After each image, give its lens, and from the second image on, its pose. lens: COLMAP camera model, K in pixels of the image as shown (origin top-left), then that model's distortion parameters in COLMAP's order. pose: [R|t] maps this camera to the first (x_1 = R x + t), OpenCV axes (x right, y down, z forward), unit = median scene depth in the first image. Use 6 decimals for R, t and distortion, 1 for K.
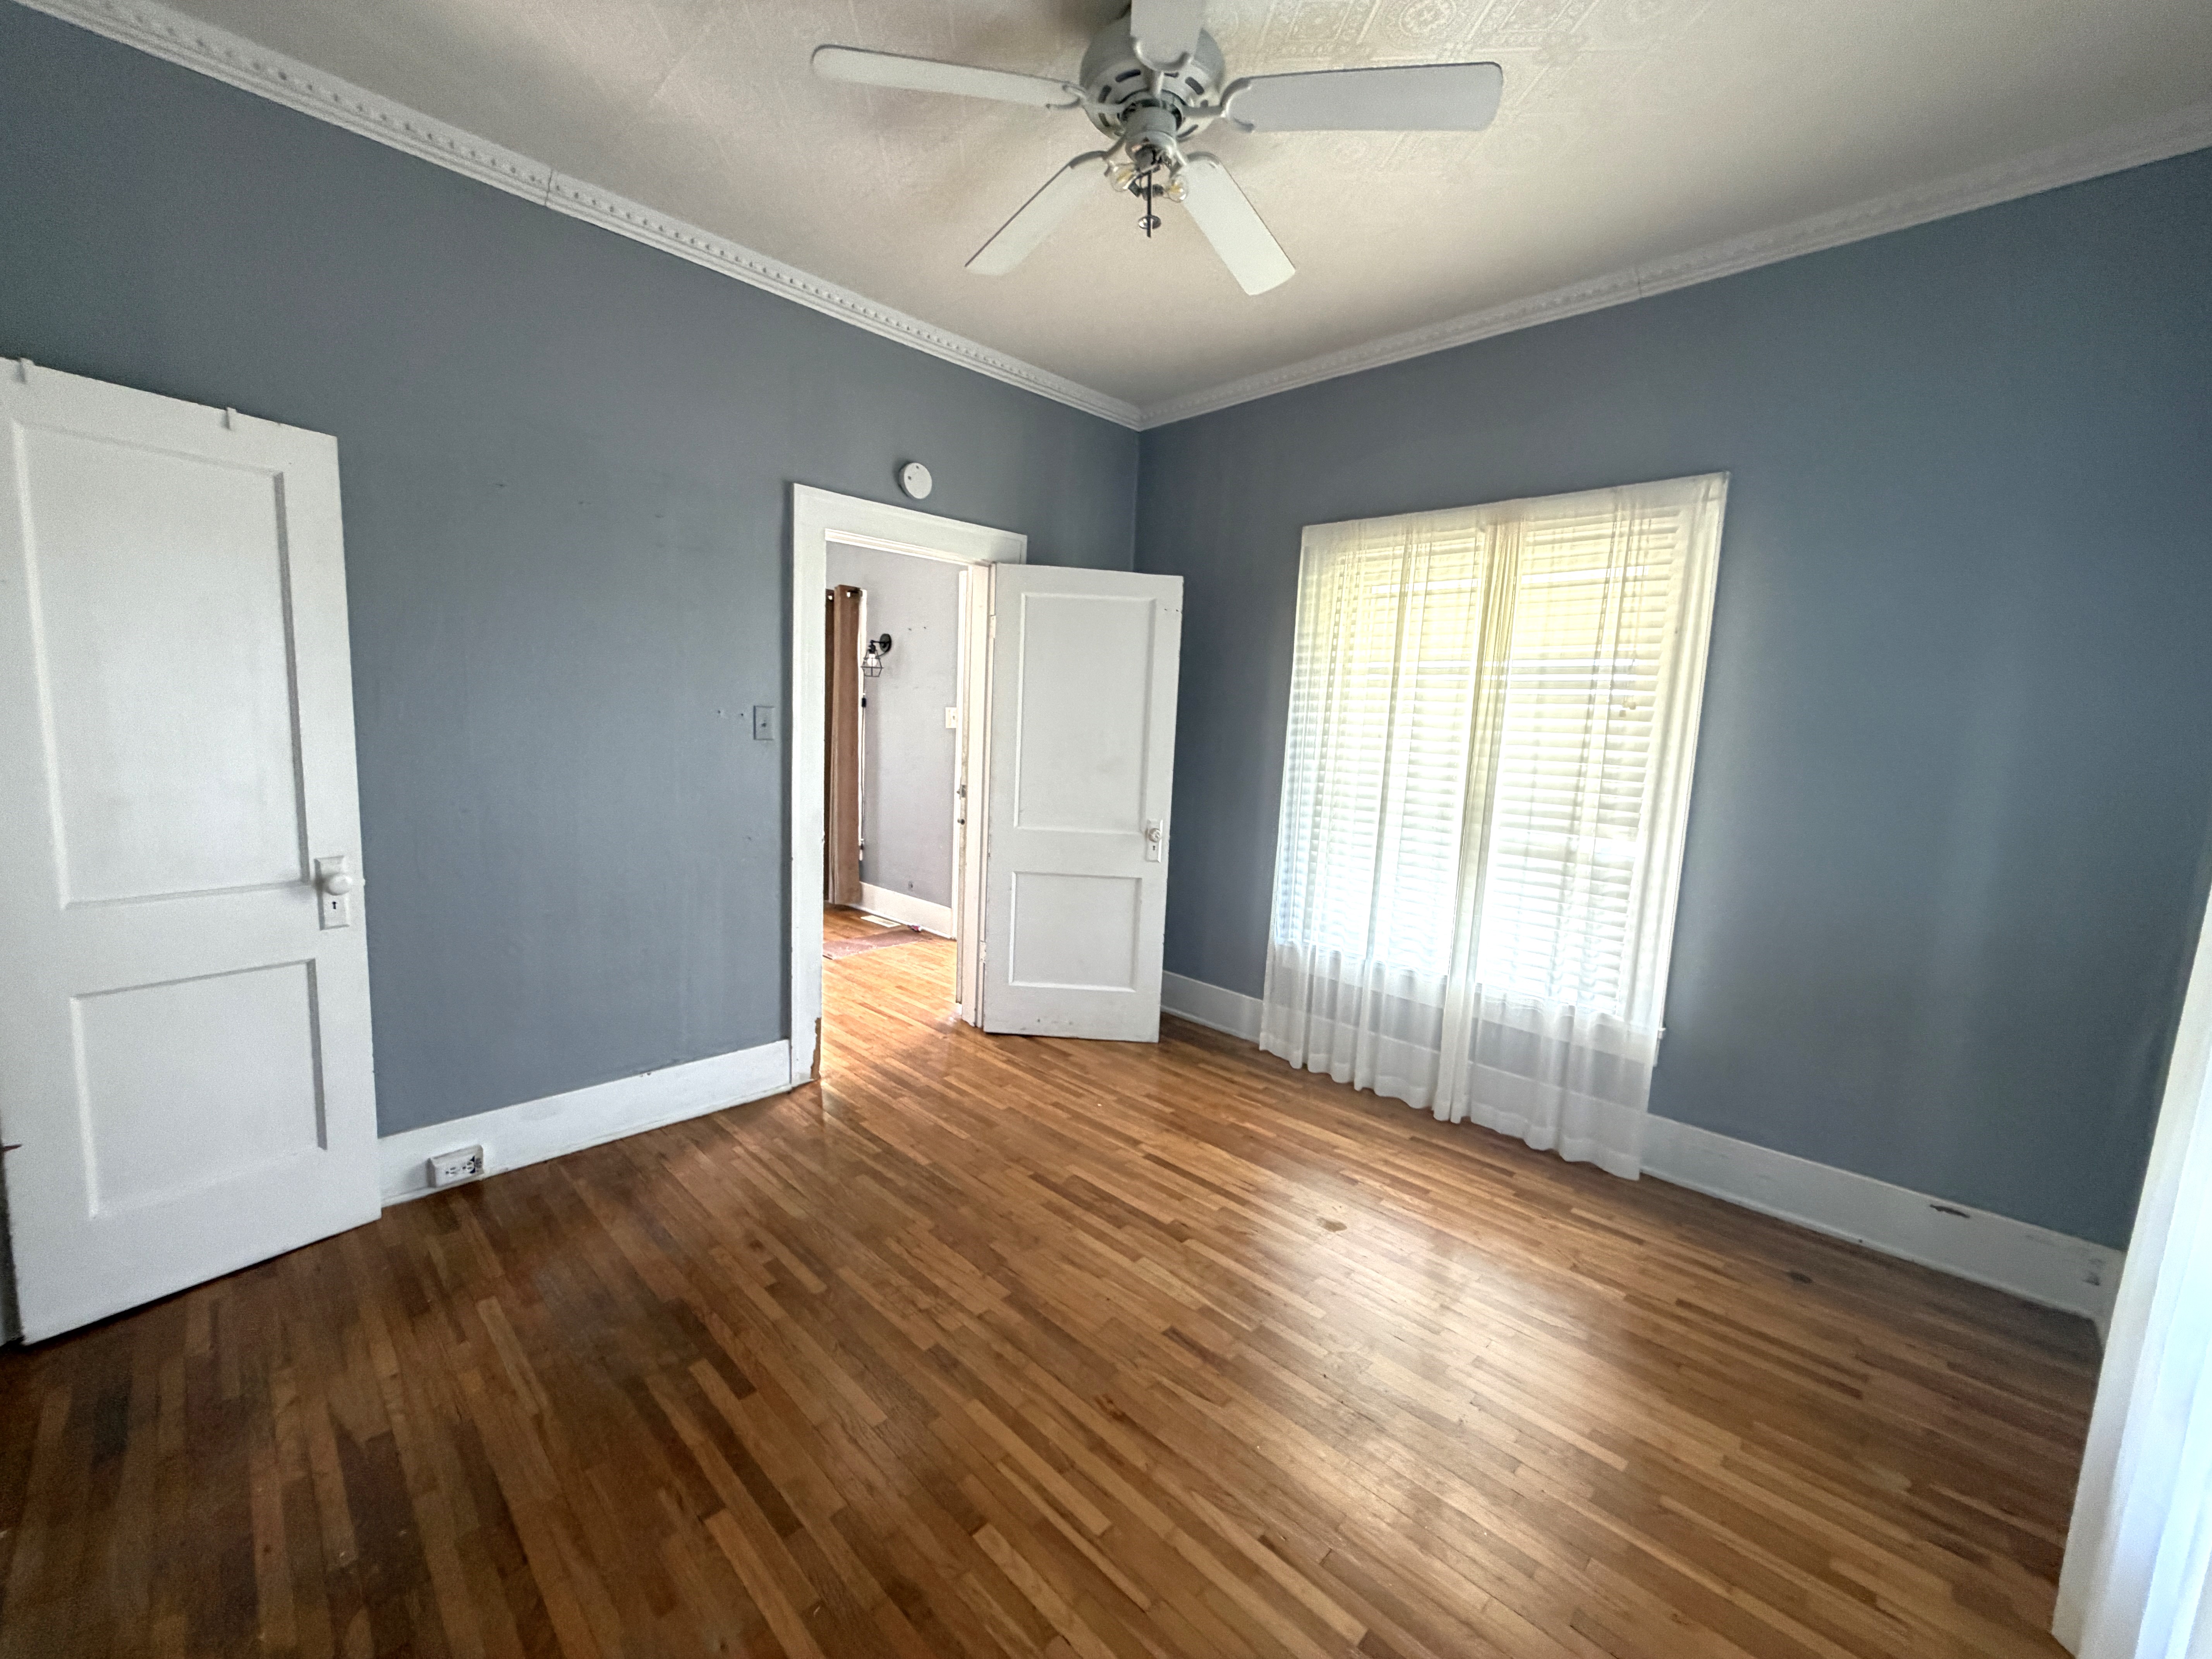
lens RADIAL K [[889.5, 0, 1109.5], [0, 889.5, 829.1], [0, 0, 1]] dist [-0.000478, 0.000438]
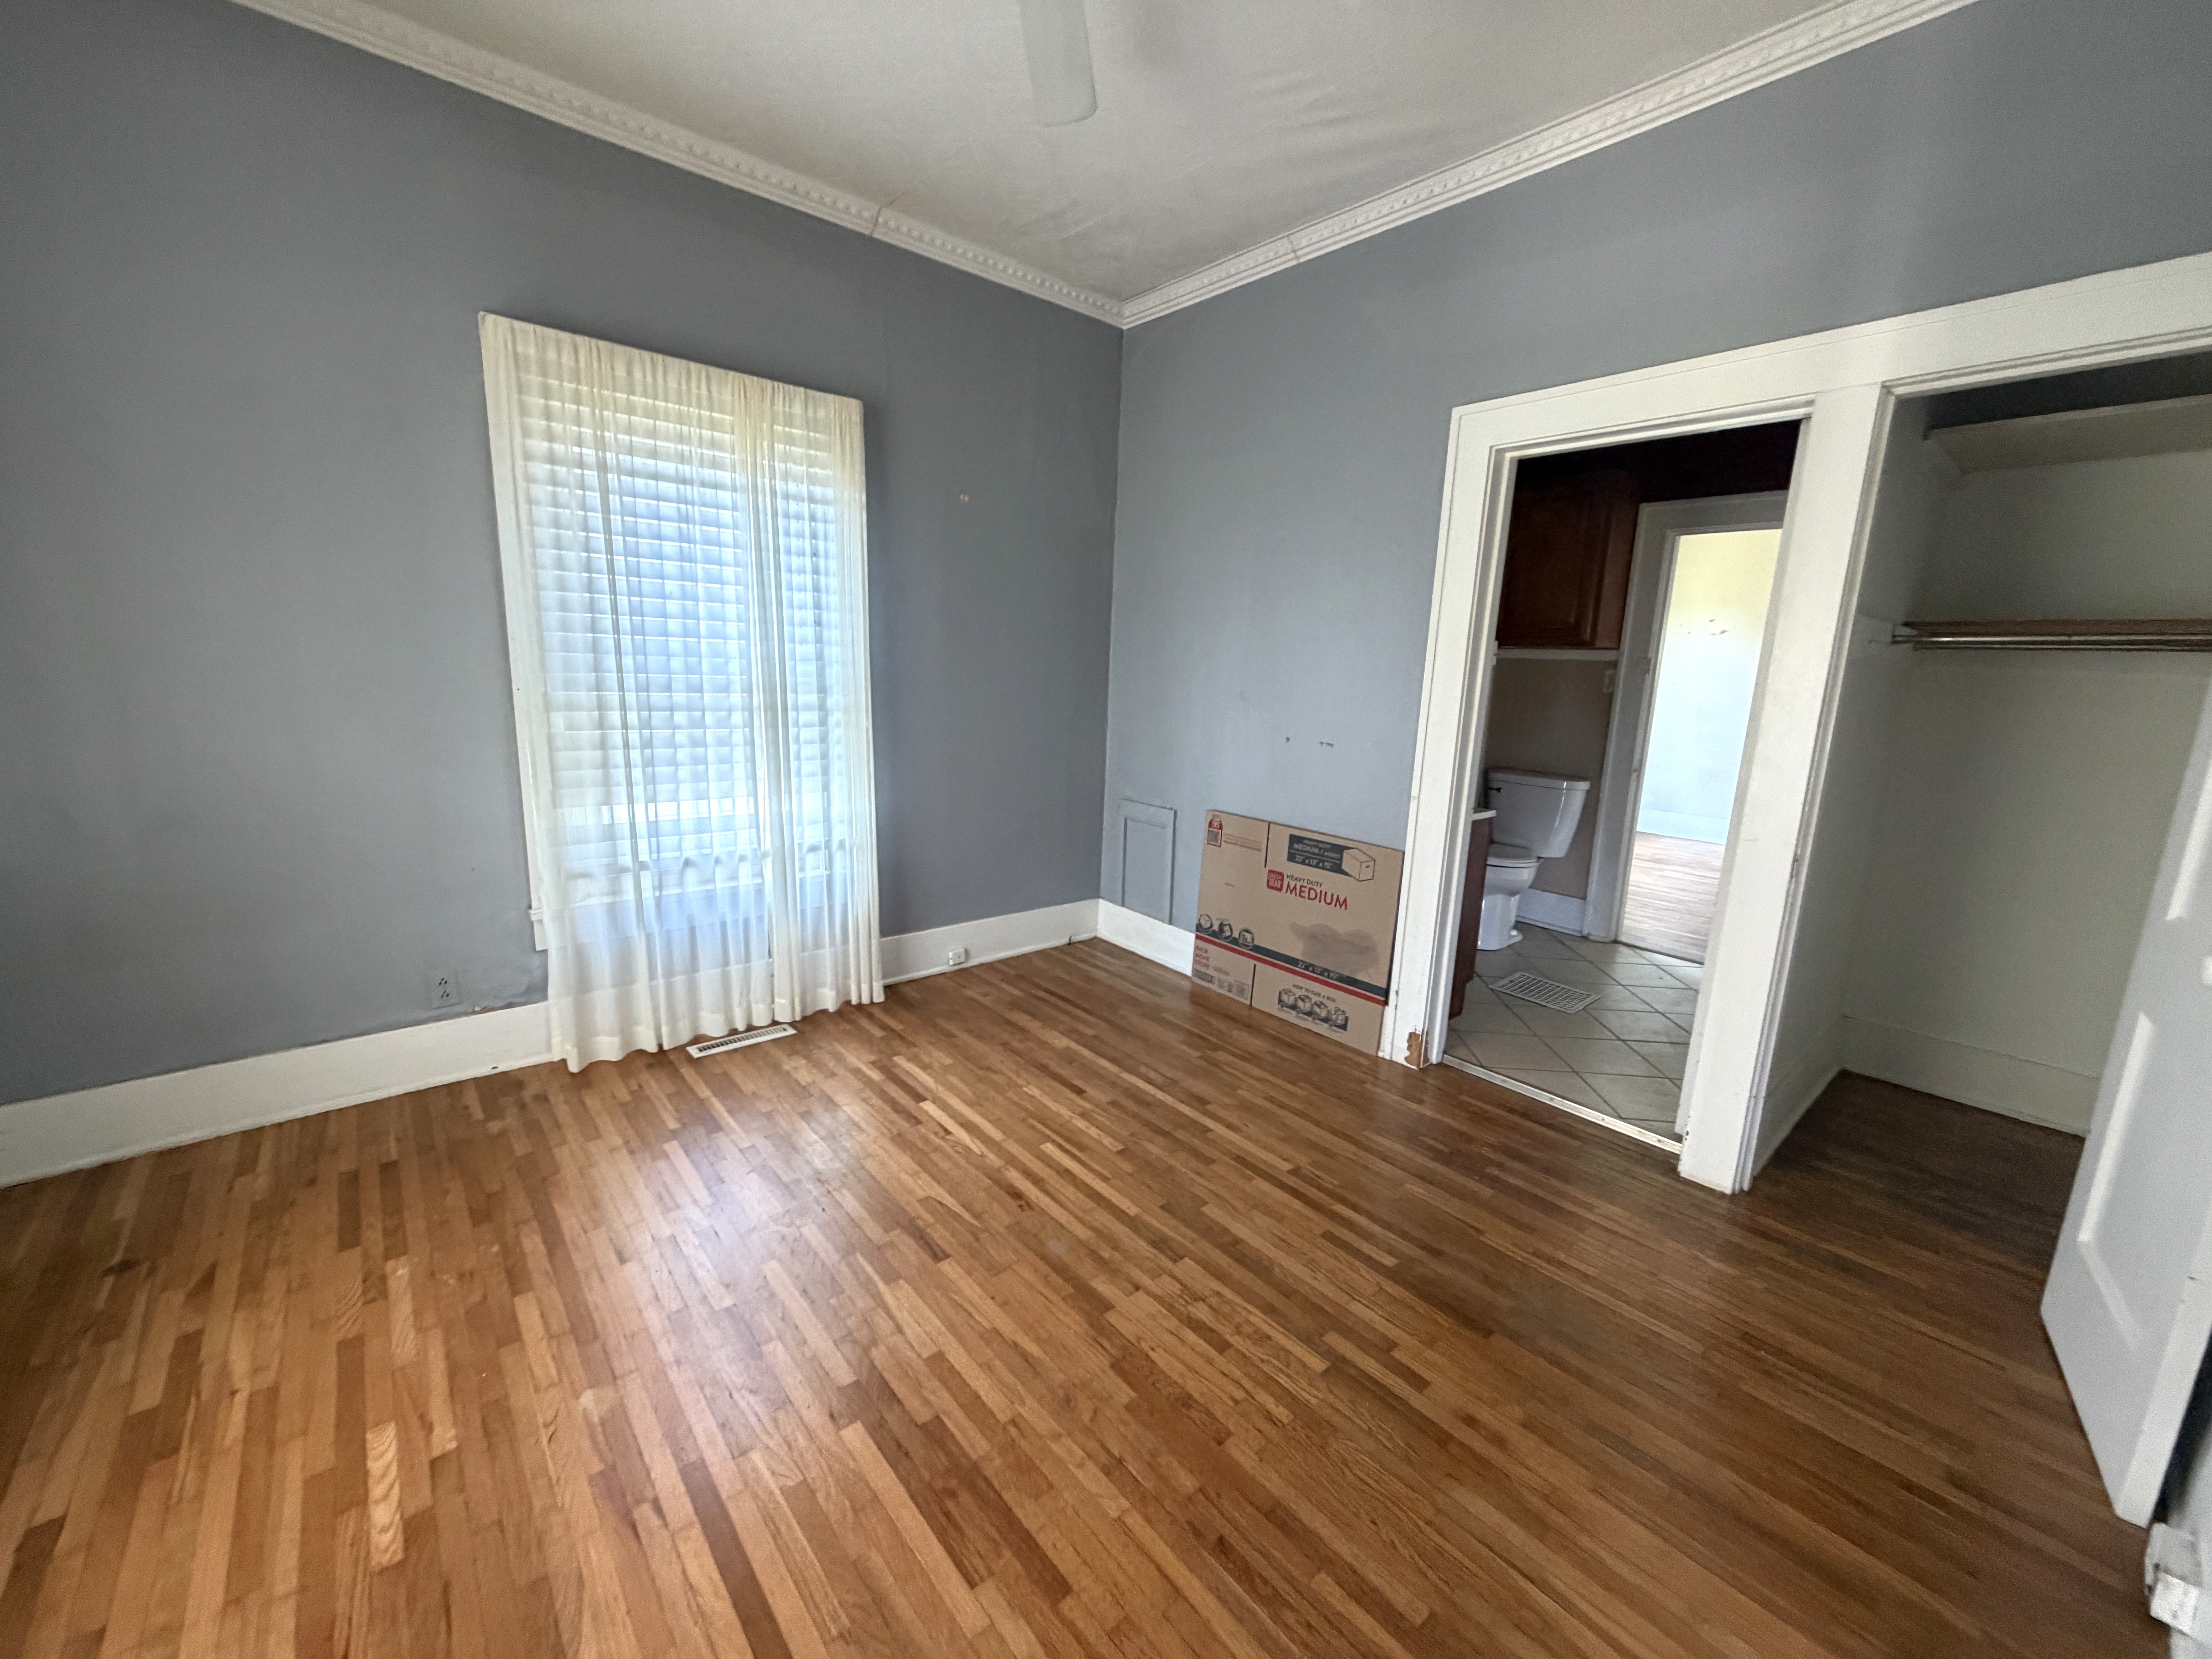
lens RADIAL K [[889.5, 0, 1109.5], [0, 889.5, 829.1], [0, 0, 1]] dist [-0.000478, 0.000438]
pose [[-0.992827, -0.091506, 0.076949, -0.145235], [-0.064381, 0.951502, 0.300831, -0.187384], [-0.100744, 0.293719, -0.950568, 1.756505]]
